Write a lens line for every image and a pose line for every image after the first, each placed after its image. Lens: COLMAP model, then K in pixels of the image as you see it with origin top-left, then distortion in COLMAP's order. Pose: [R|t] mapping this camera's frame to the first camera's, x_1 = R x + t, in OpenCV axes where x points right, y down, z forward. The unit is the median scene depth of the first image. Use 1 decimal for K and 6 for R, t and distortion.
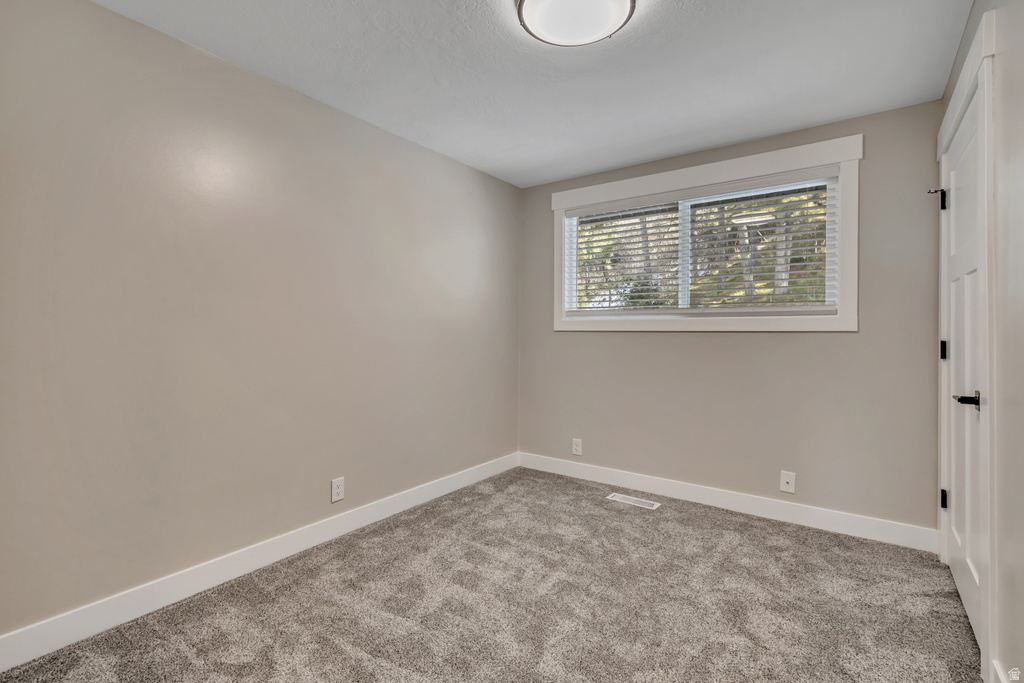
lens RADIAL K [[466.7, 0, 510.9], [0, 466.7, 334.9], [0, 0, 1]] dist [0.000434, 0.000194]
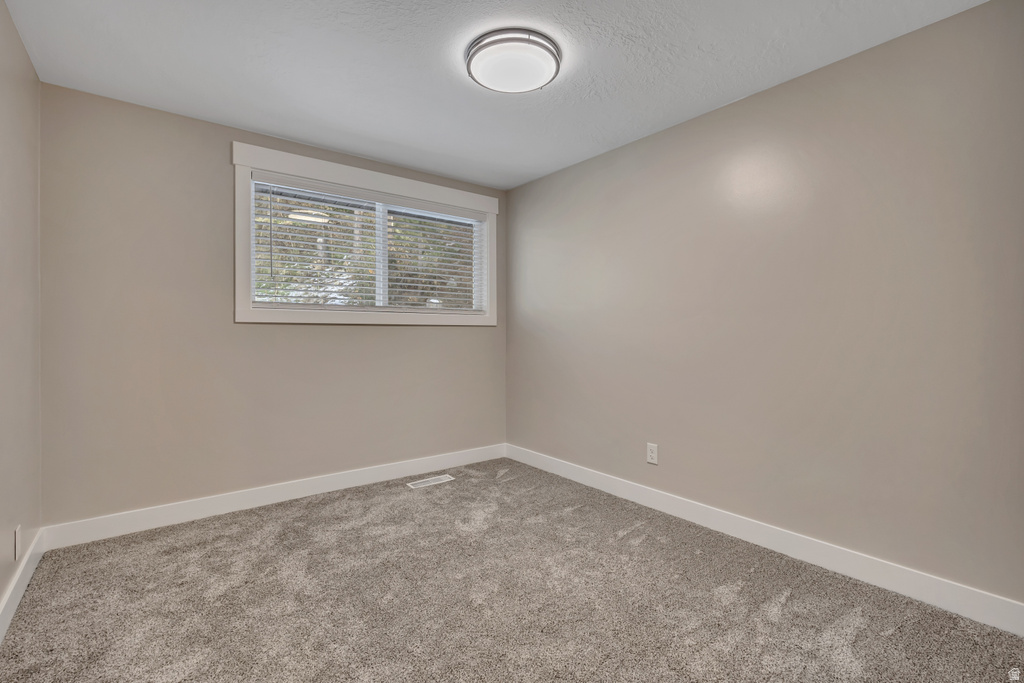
lens RADIAL K [[466.7, 0, 510.9], [0, 466.7, 334.9], [0, 0, 1]] dist [0.000434, 0.000194]
pose [[0.274213, -0.020005, 0.961461, -0.707912], [0.004151, 0.999799, 0.019619, -0.006519], [-0.961660, -0.001389, 0.274241, 0.514830]]
